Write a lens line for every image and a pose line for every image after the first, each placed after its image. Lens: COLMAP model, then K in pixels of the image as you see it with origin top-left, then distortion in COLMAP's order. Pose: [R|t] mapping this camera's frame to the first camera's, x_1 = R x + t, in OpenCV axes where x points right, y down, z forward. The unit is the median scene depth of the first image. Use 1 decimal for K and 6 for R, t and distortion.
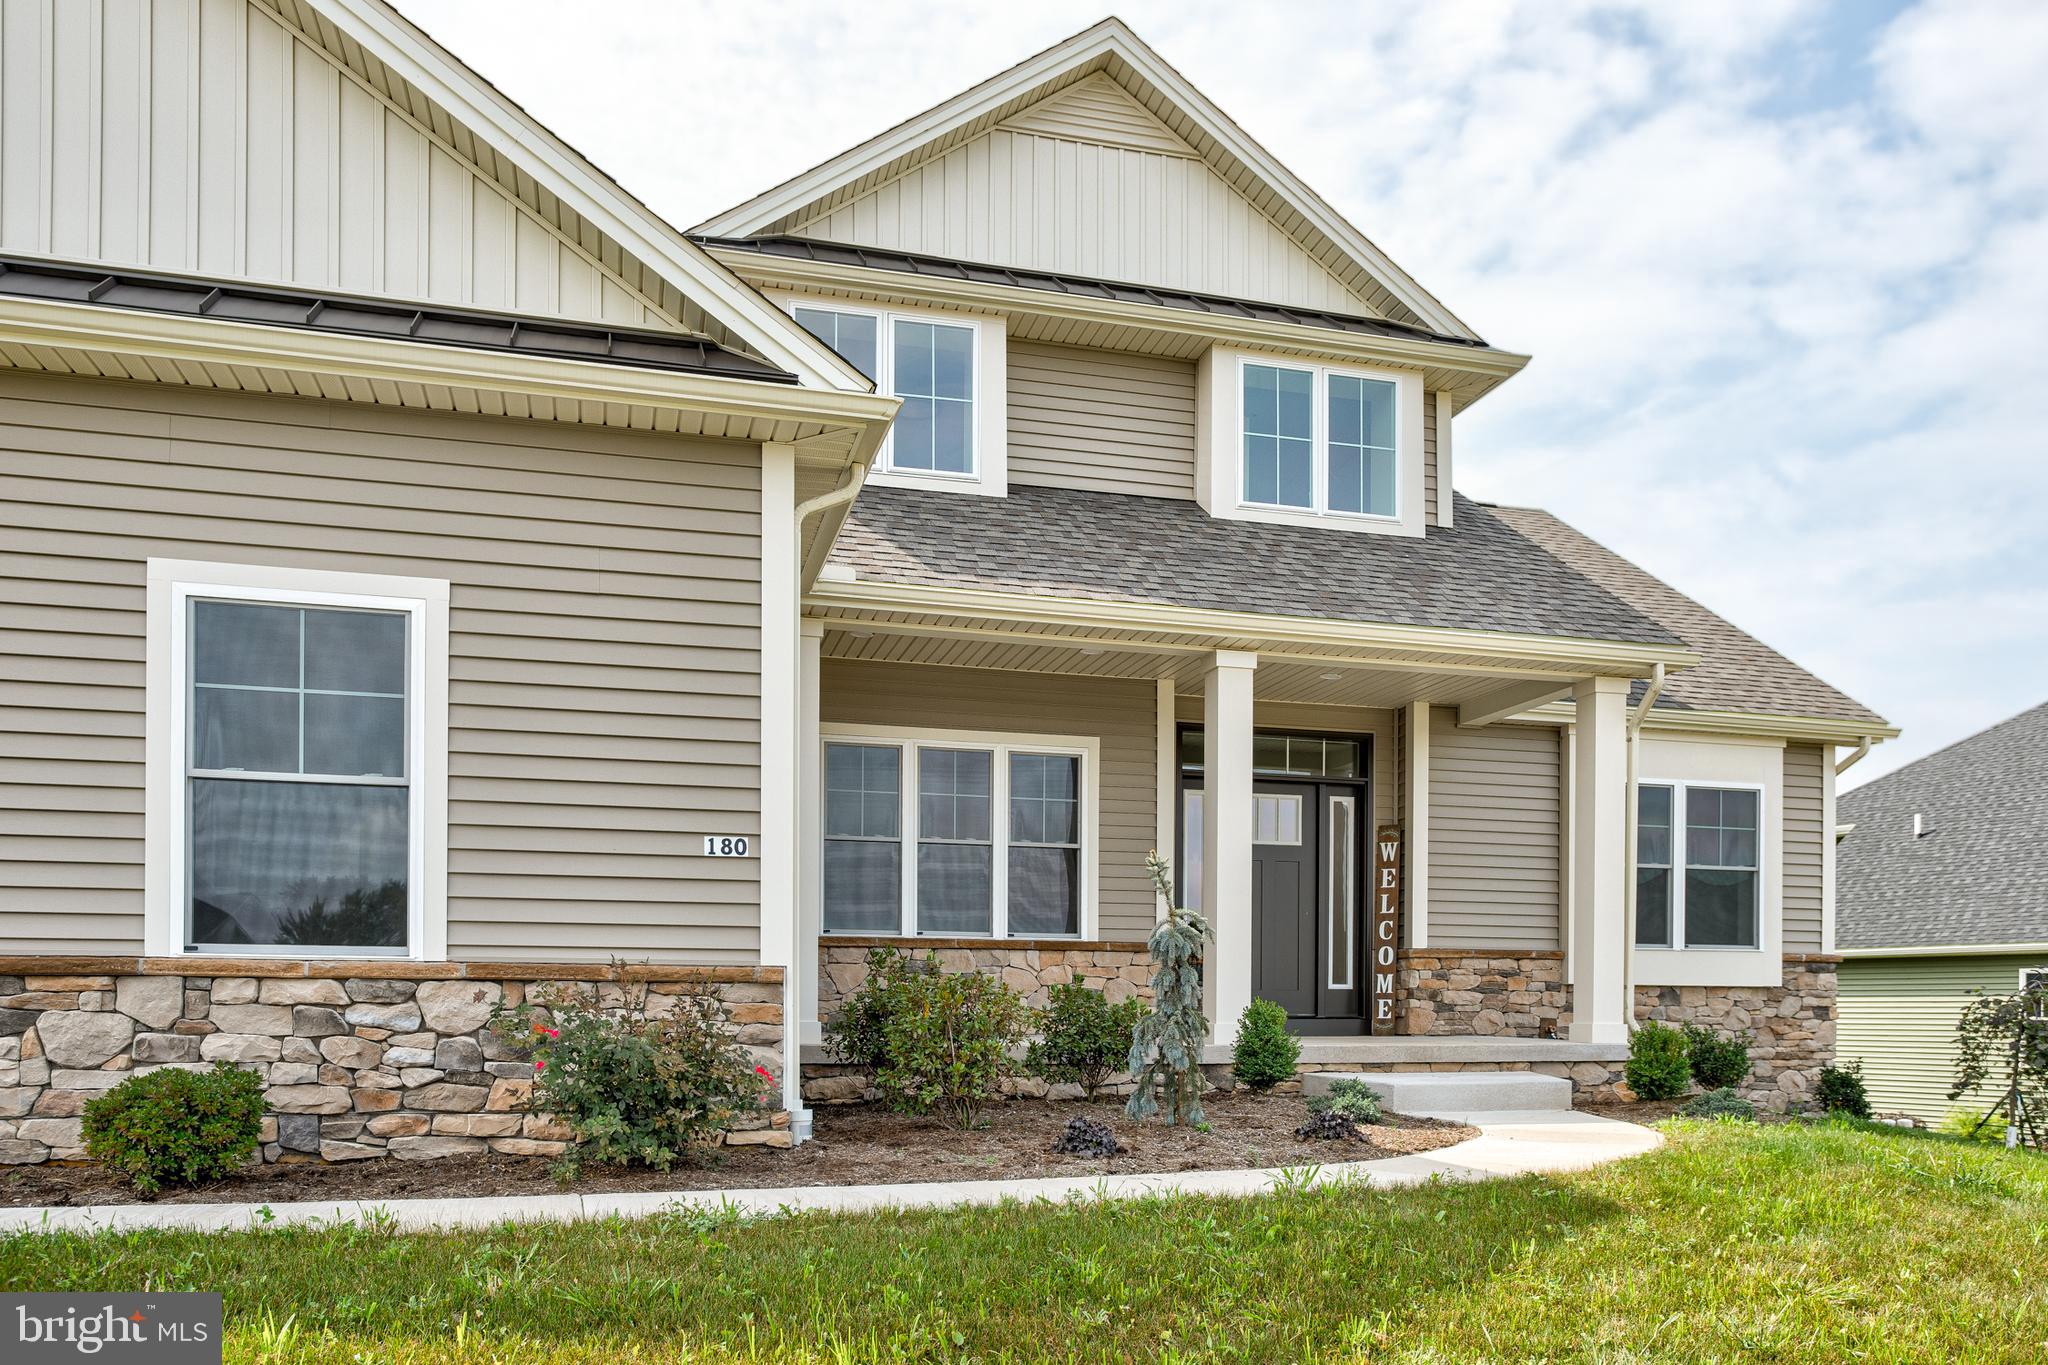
lens RADIAL K [[1629.0, 0, 1136.2], [0, 1629.0, 952.3], [0, 0, 1]] dist [-0.002977, 0.003252]
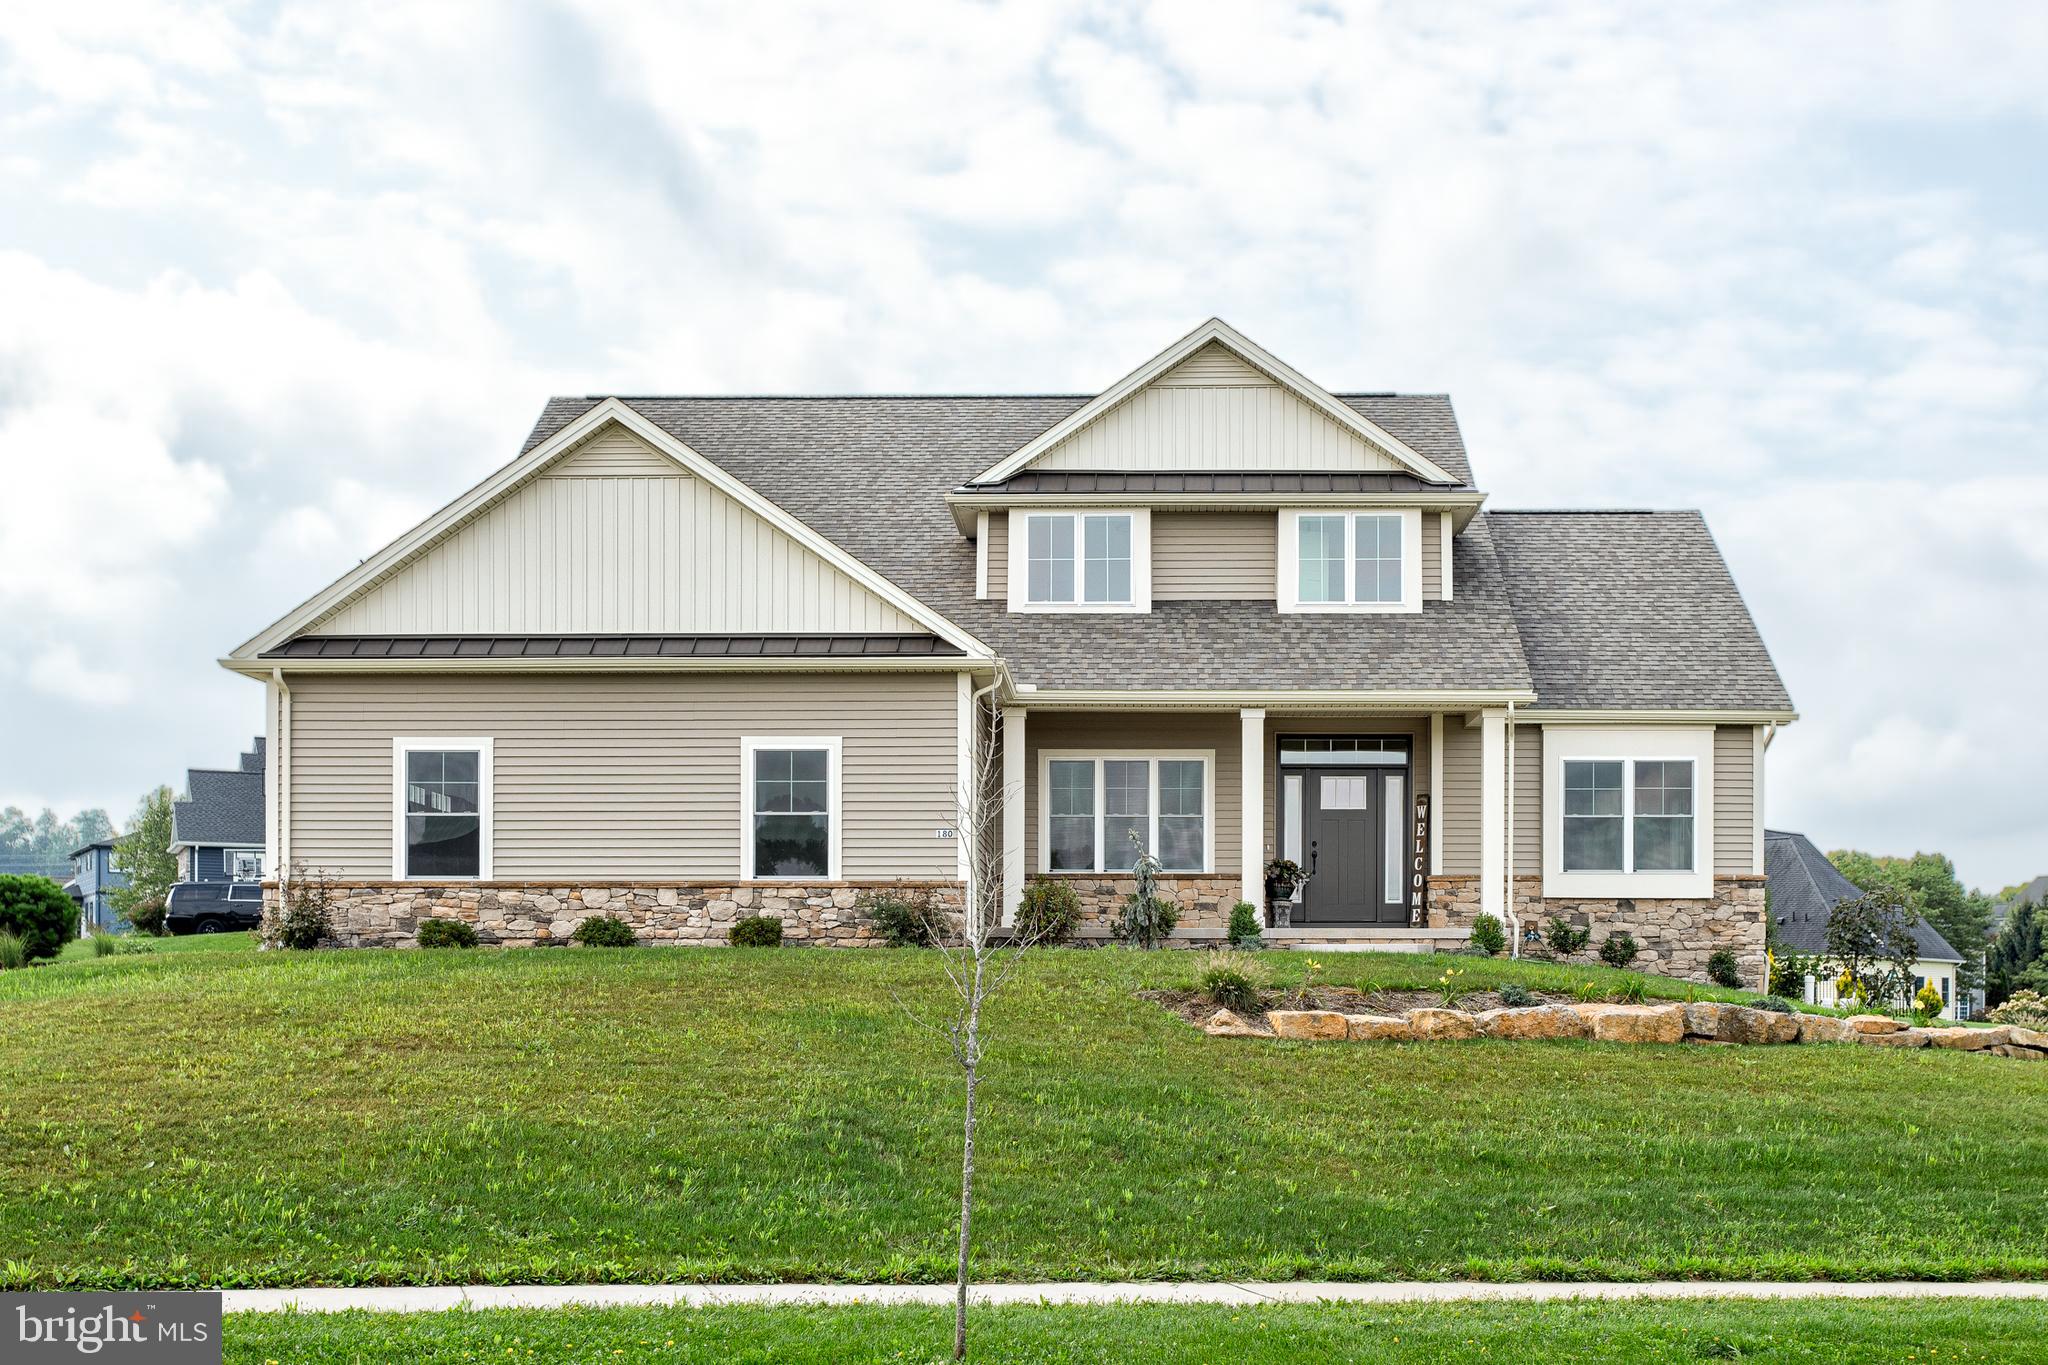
lens RADIAL K [[2656.6, 0, 1209.4], [0, 2656.6, 758.0], [0, 0, 1]] dist [0.016640, 0.001741]
pose [[0.963257, -0.029919, -0.266908, 0.656100], [0.013670, 0.997949, -0.062531, 0.042059], [0.268232, 0.056585, 0.961691, -1.503493]]
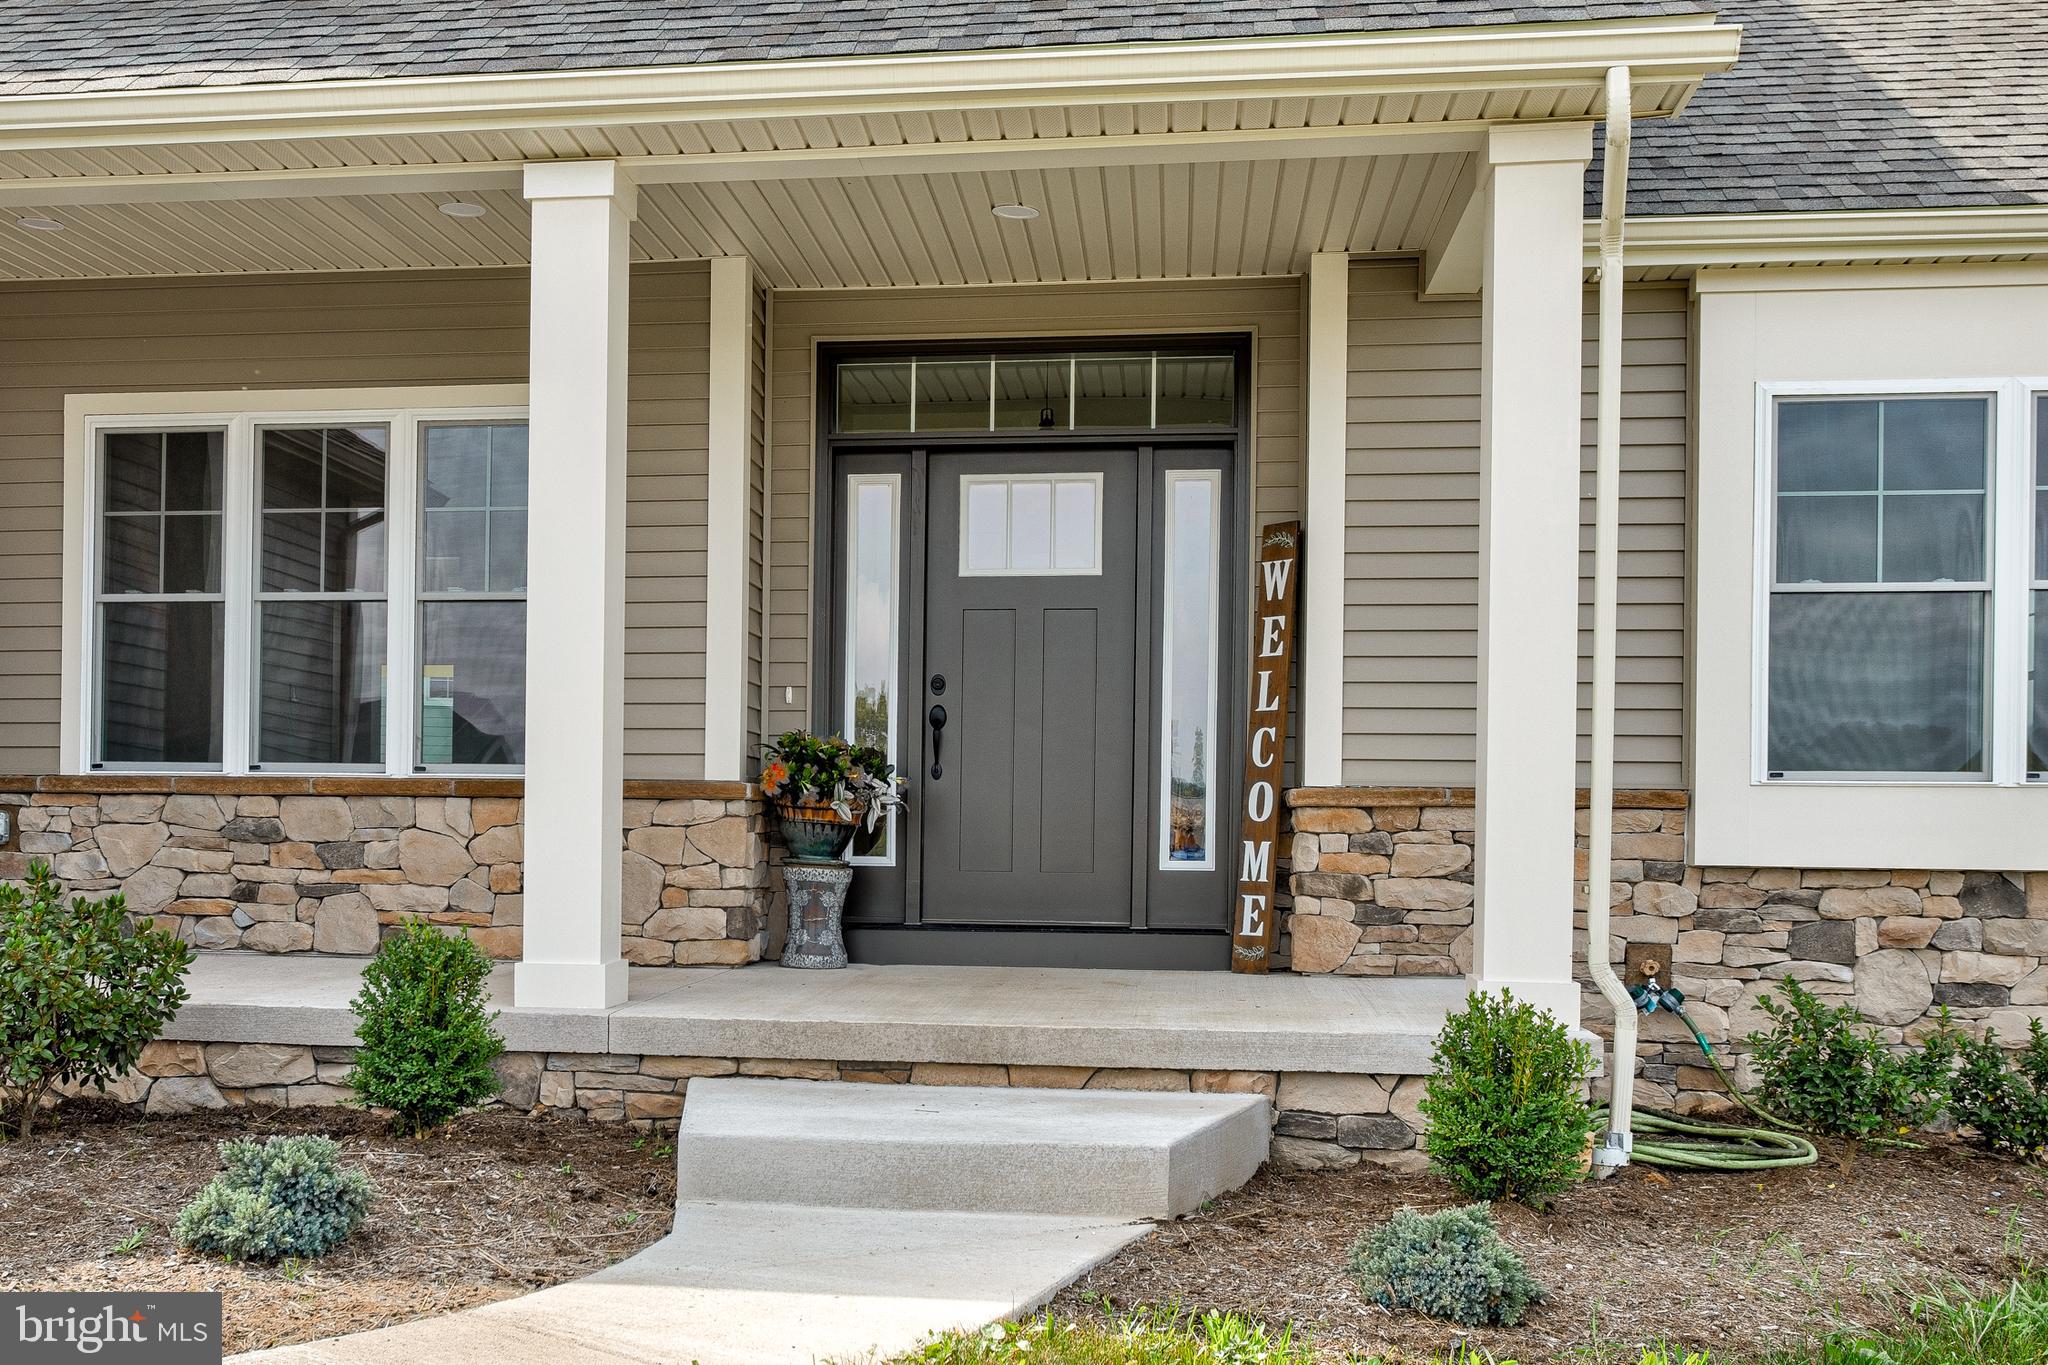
lens RADIAL K [[2293.6, 0, 780.0], [0, 2293.6, 757.7], [0, 0, 1]] dist [-0.008490, 0.007675]
pose [[0.896038, -0.008699, -0.443893, 0.334653], [0.009271, 0.999957, -0.000881, -0.011747], [0.443881, -0.003326, 0.896079, 0.359519]]
